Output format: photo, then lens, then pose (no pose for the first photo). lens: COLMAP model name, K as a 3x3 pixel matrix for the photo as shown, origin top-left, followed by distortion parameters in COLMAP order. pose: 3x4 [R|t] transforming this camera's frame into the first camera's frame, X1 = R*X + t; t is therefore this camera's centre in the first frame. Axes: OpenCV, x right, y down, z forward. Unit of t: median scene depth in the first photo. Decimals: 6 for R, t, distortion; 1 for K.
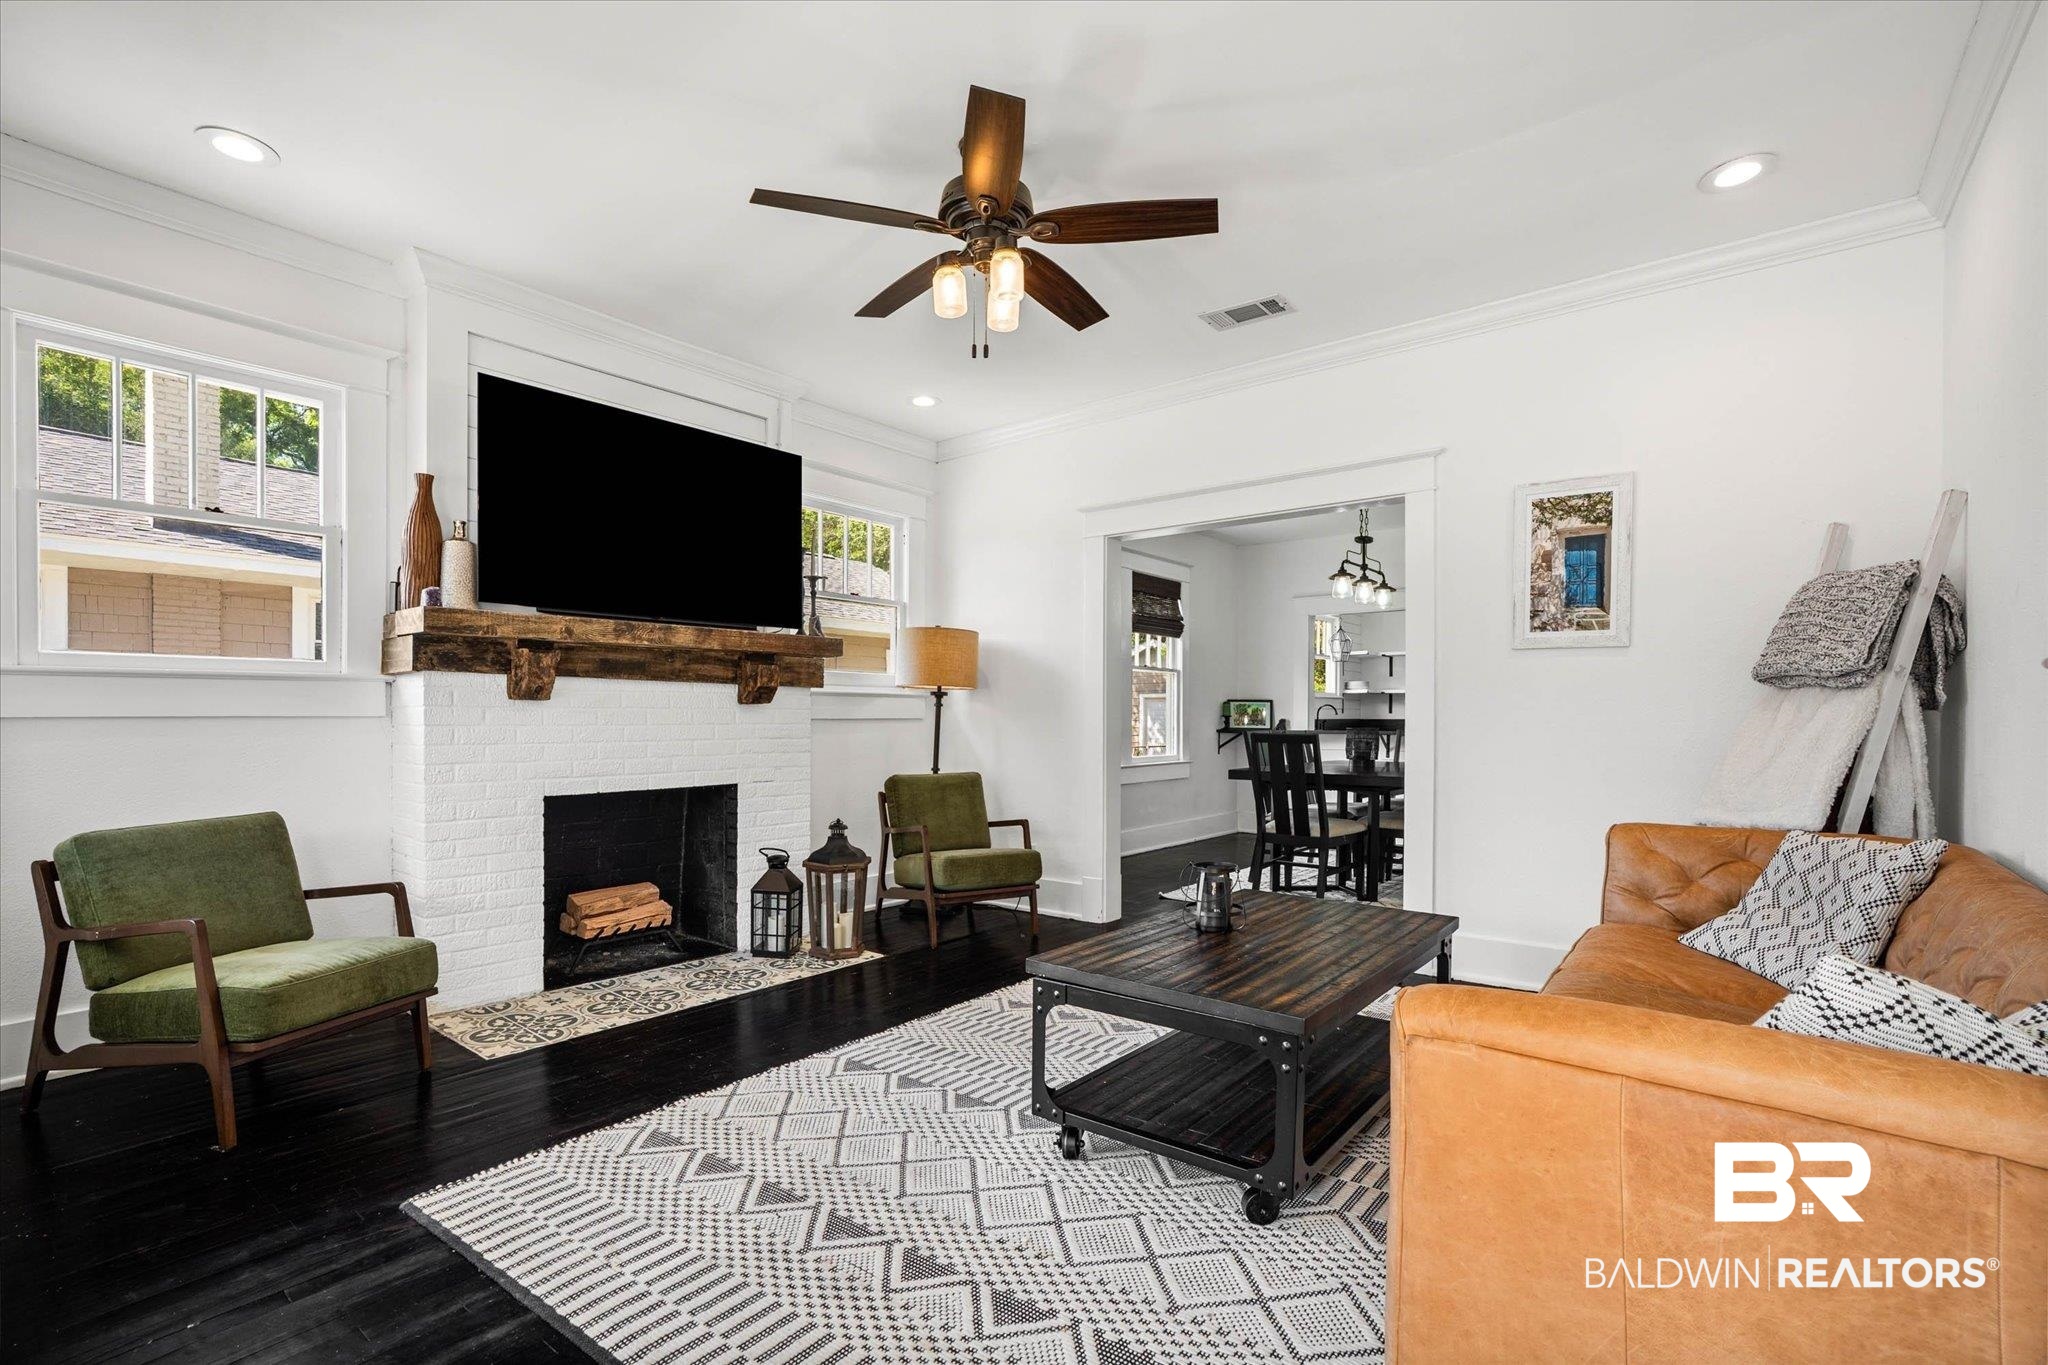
lens RADIAL K [[931.2, 0, 1037.5], [0, 931.2, 726.0], [0, 0, 1]] dist [-0.015197, 0.003227]
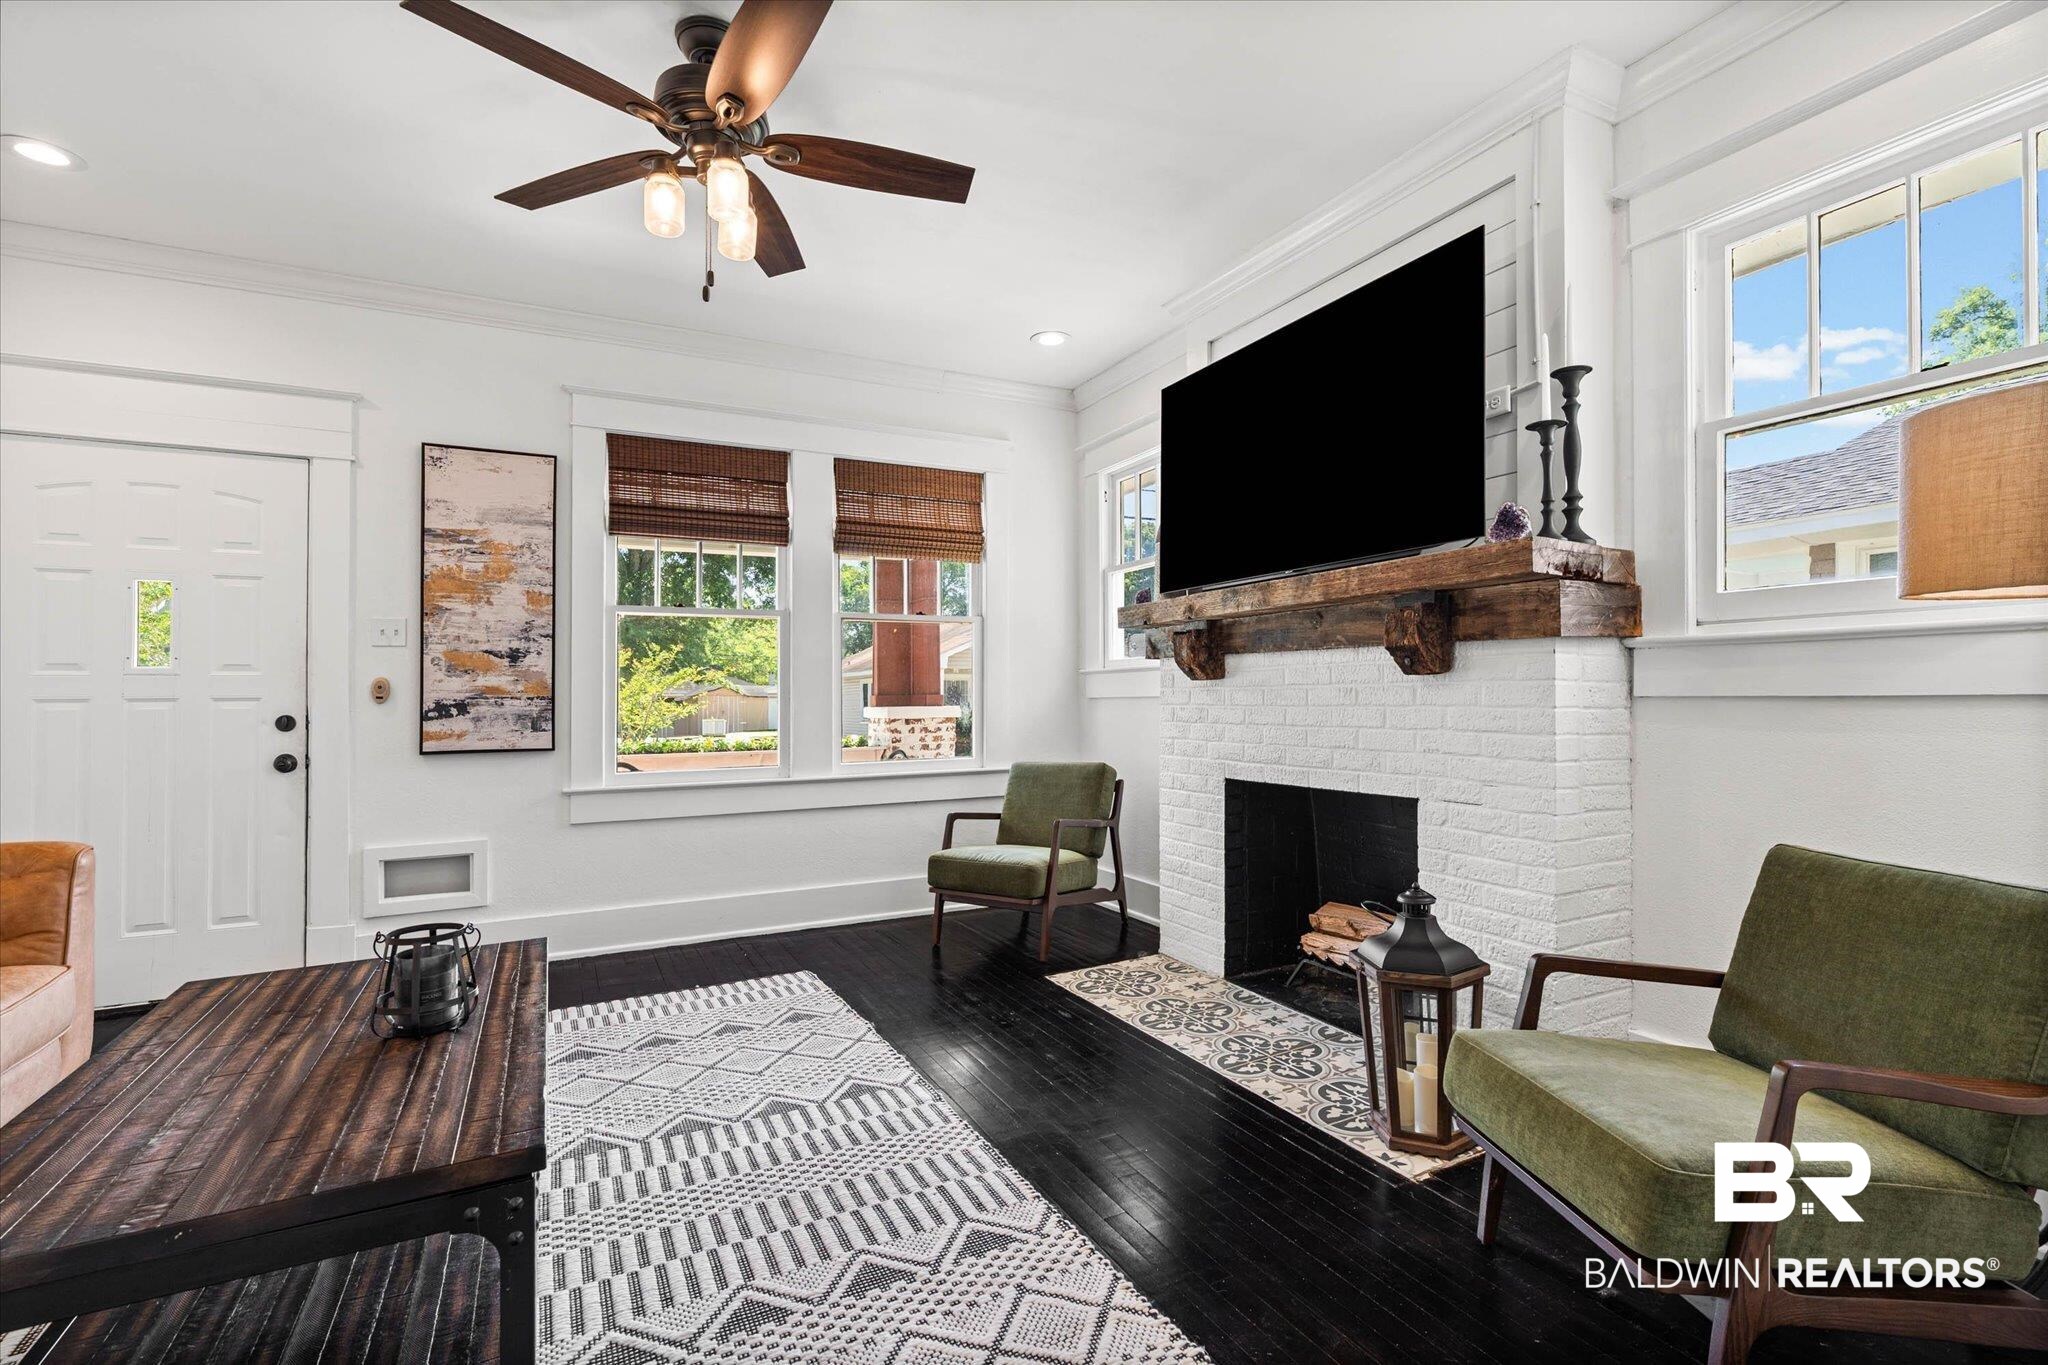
lens RADIAL K [[931.2, 0, 1021.2], [0, 931.2, 680.3], [0, 0, 1]] dist [-0.015197, 0.003227]
pose [[-0.421356, -0.017231, -0.906732, 0.407878], [-0.002730, 0.999839, -0.017732, -0.008400], [0.906891, -0.004996, -0.421335, 1.115510]]
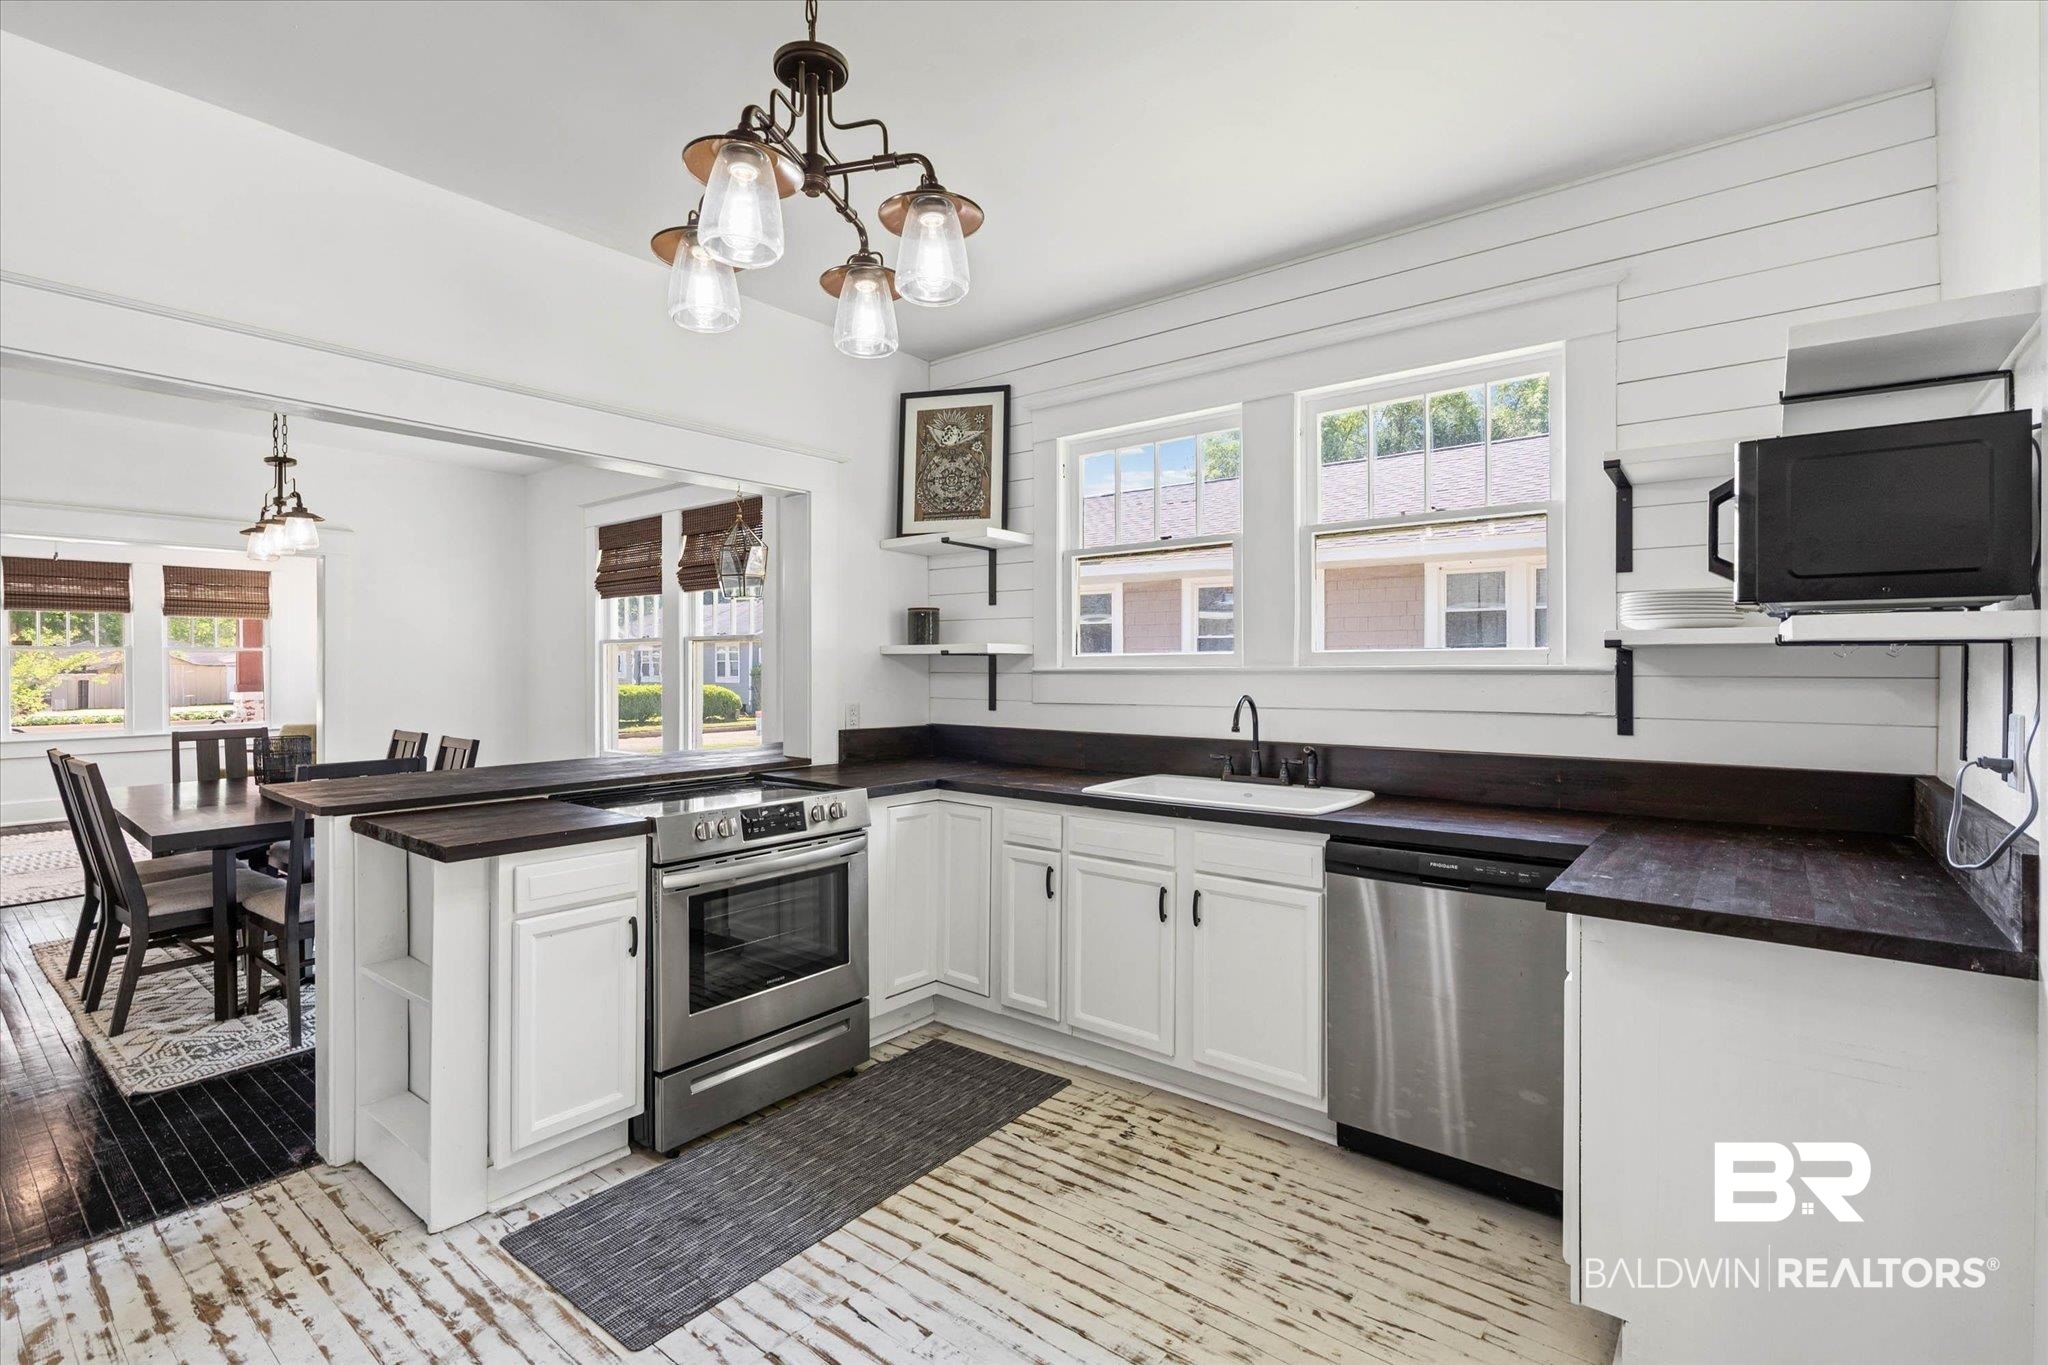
lens RADIAL K [[931.2, 0, 1021.0], [0, 931.2, 664.9], [0, 0, 1]] dist [-0.015197, 0.003227]
pose [[-0.003328, -0.000450, -0.999994, 1.644411], [-0.007951, 0.999968, -0.000424, -0.086216], [0.999963, 0.007949, -0.003332, 2.468269]]
